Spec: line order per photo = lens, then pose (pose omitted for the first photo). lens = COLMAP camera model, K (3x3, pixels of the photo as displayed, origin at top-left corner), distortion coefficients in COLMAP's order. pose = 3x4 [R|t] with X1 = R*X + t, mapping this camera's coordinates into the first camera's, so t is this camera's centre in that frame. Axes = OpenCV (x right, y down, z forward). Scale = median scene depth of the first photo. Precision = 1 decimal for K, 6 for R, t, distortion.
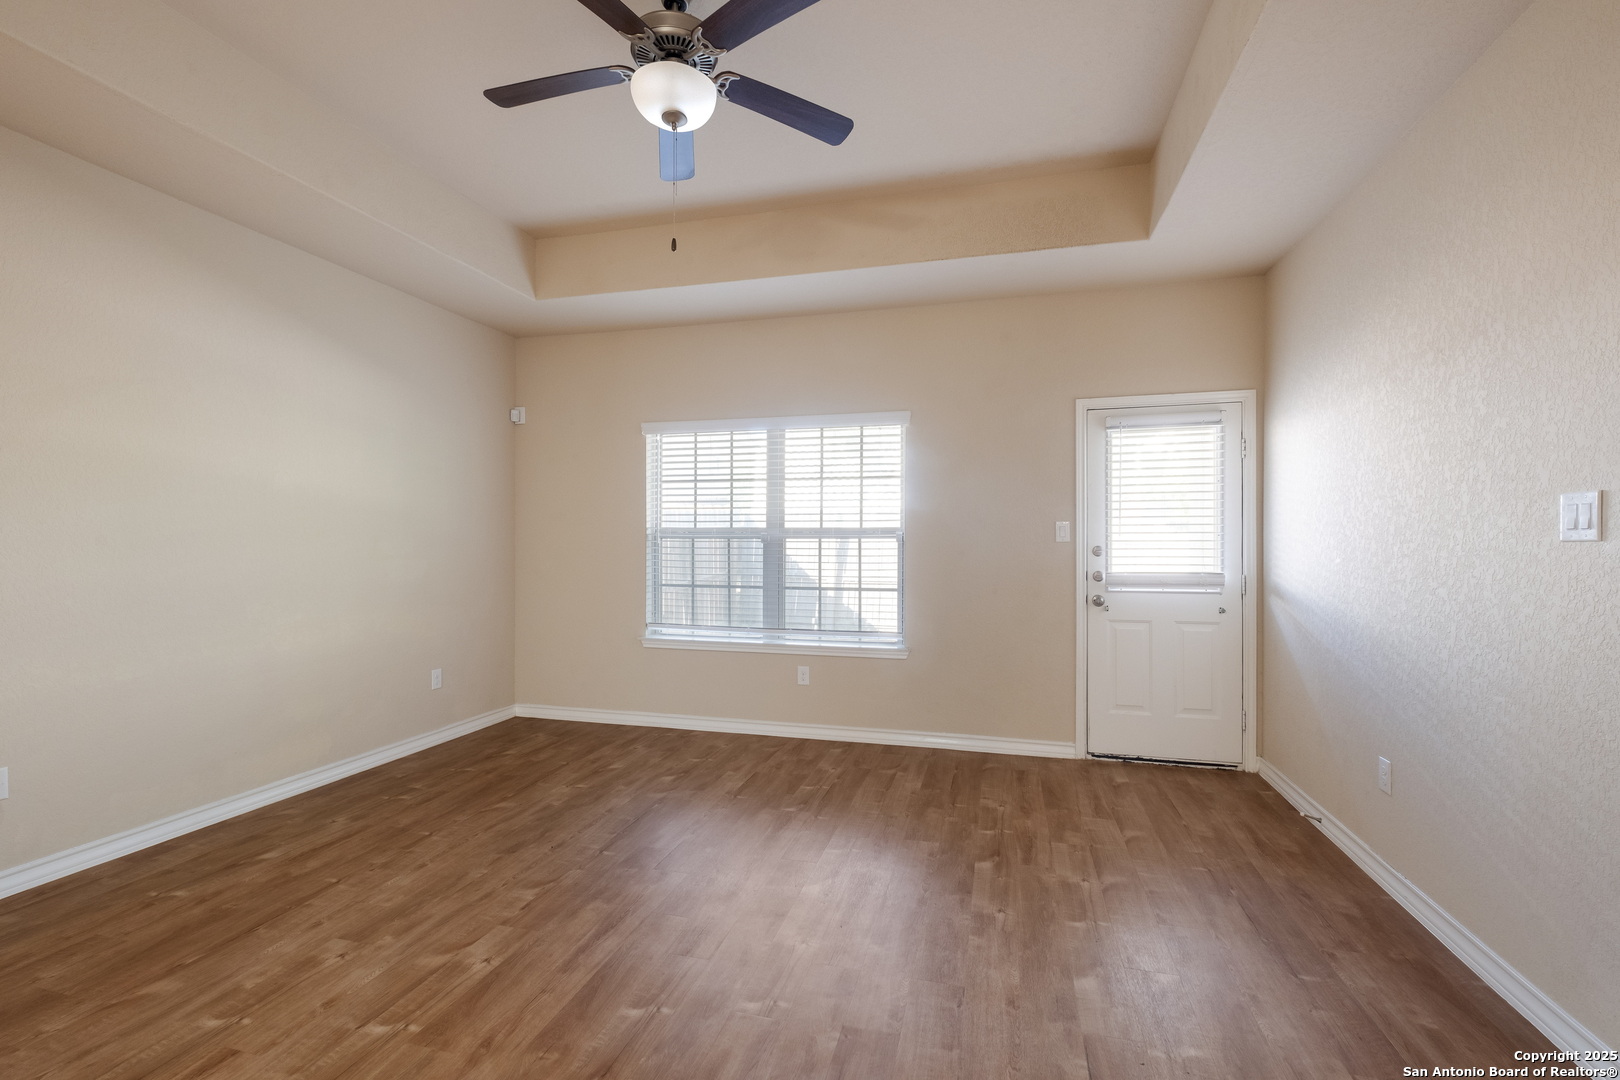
lens RADIAL K [[708.7, 0, 811.4], [0, 708.7, 553.4], [0, 0, 1]] dist [0.003295, -0.001774]
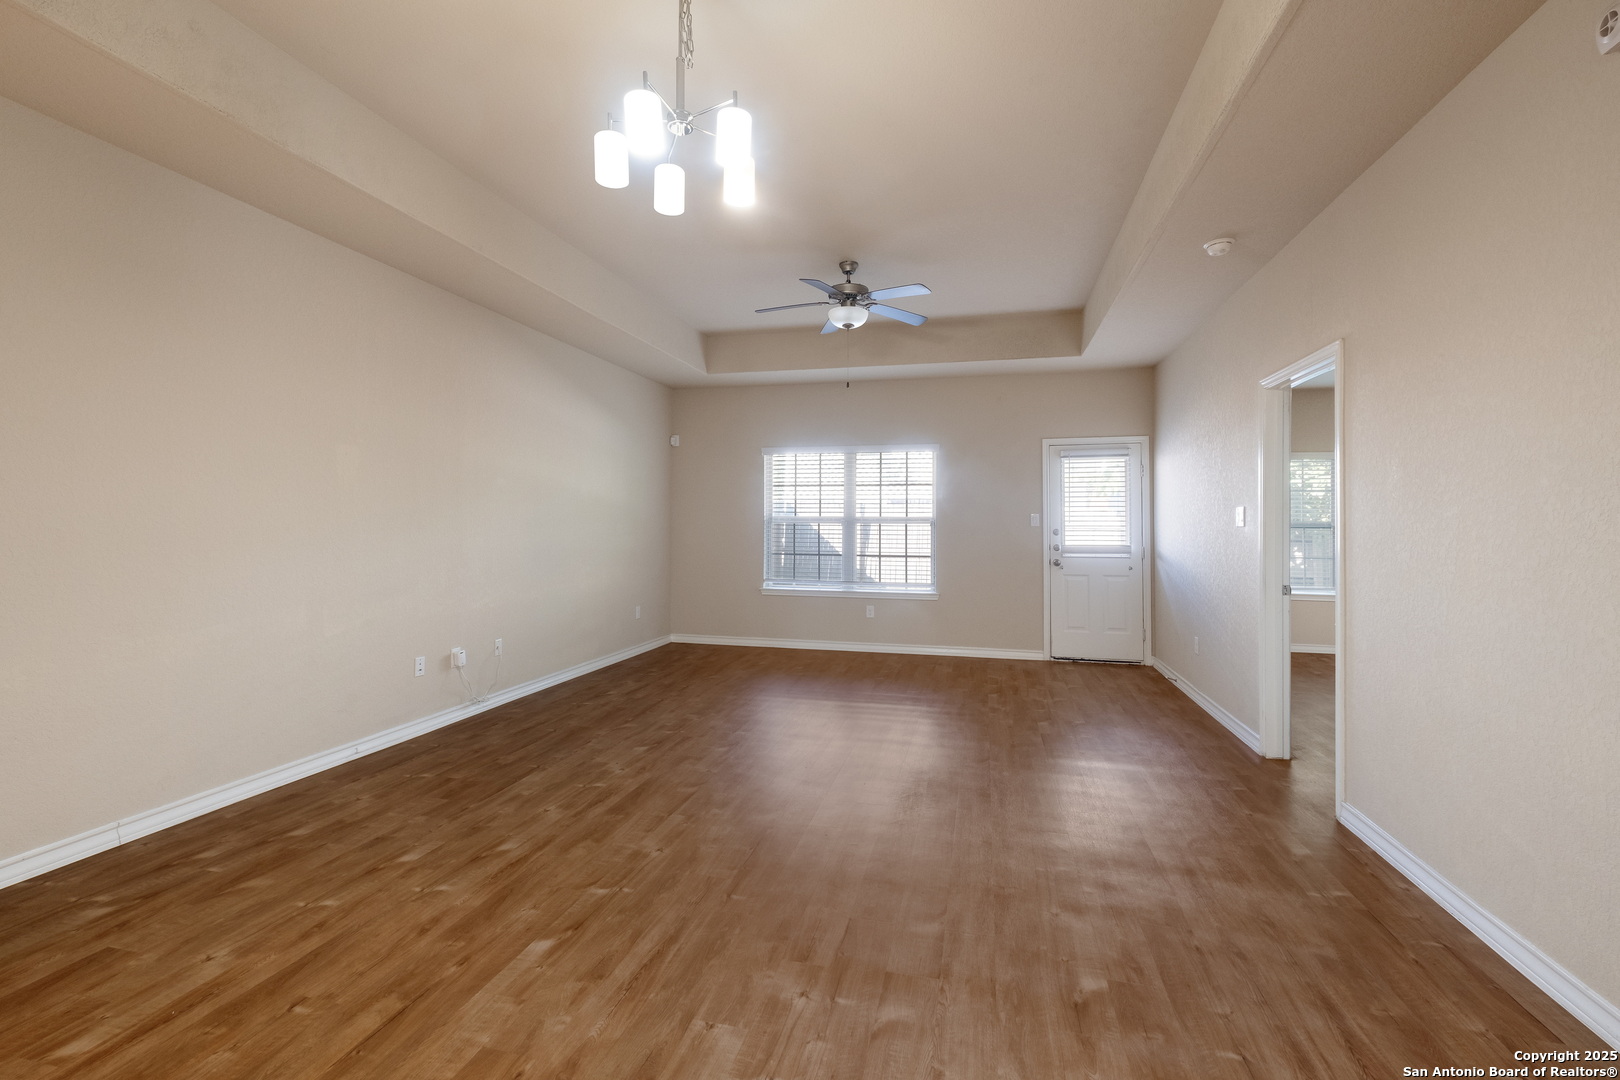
lens RADIAL K [[708.7, 0, 809.8], [0, 708.7, 517.7], [0, 0, 1]] dist [0.003295, -0.001774]
pose [[0.999761, 0.003915, 0.021498, -0.204904], [-0.003324, 0.999618, -0.027453, 0.010755], [-0.021597, 0.027375, 0.999392, -0.637719]]
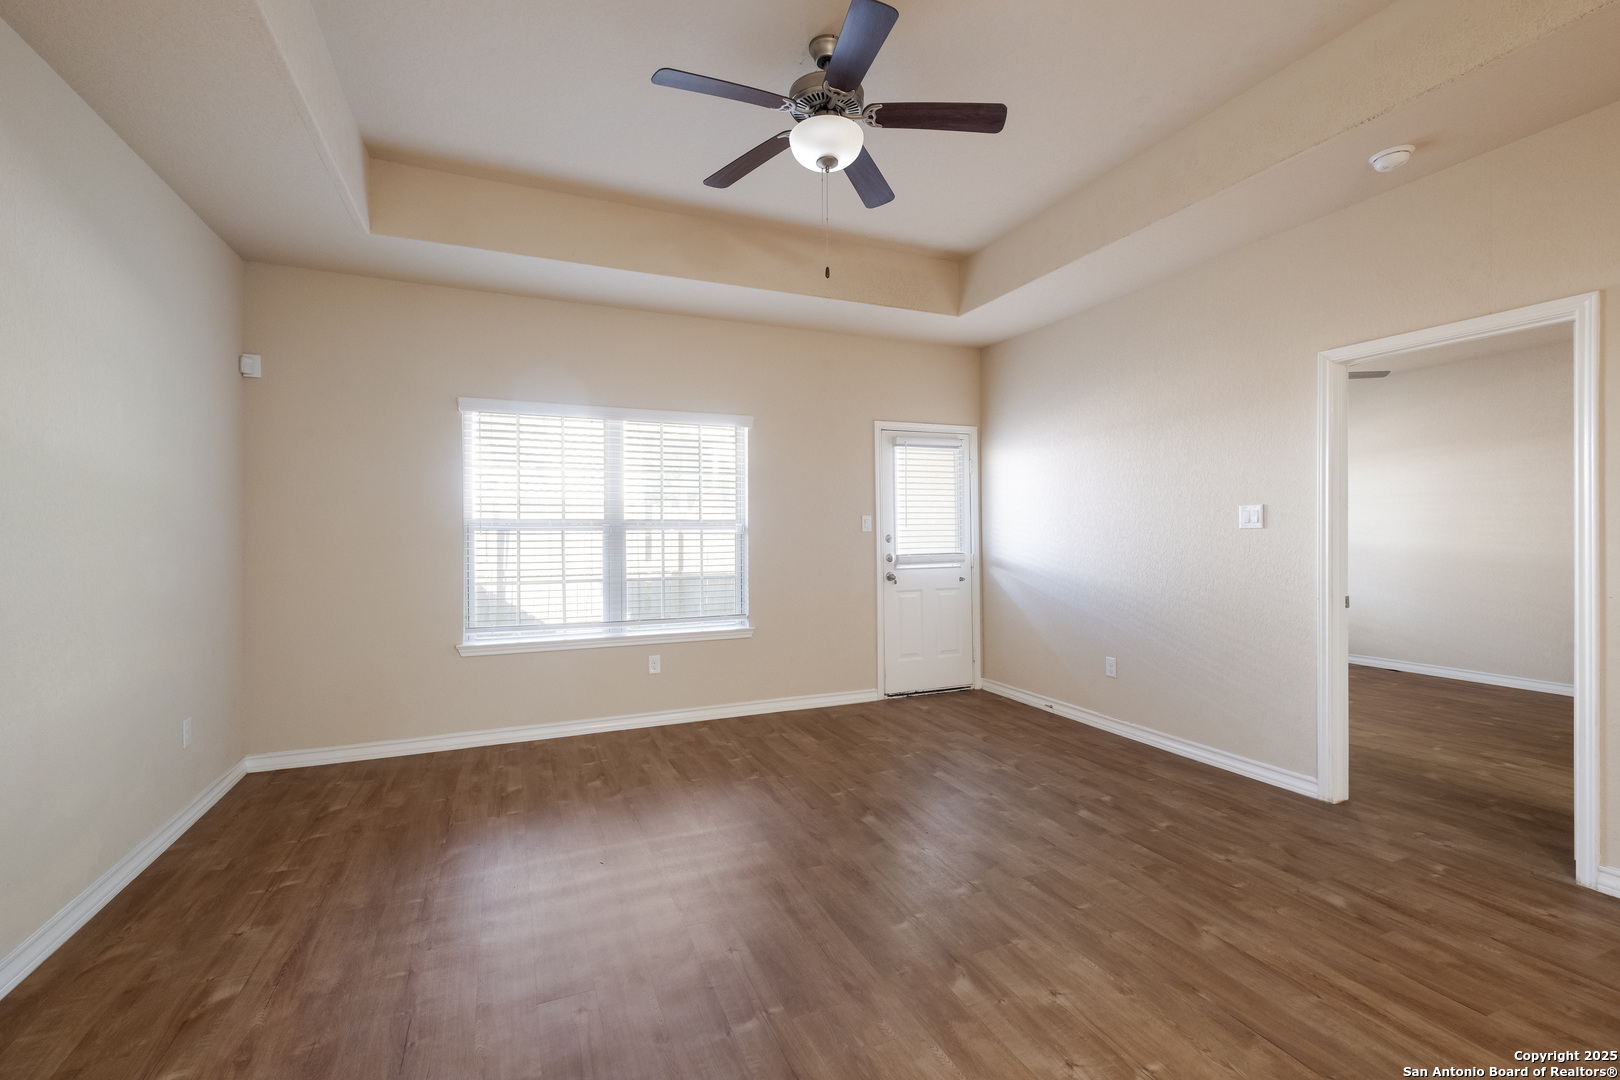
lens RADIAL K [[708.7, 0, 812.8], [0, 708.7, 534.1], [0, 0, 1]] dist [0.003295, -0.001774]
pose [[0.781150, -0.007952, 0.624293, -0.538657], [0.016768, 0.999825, -0.008246, -0.002673], [-0.624119, 0.016909, 0.781147, 0.072790]]
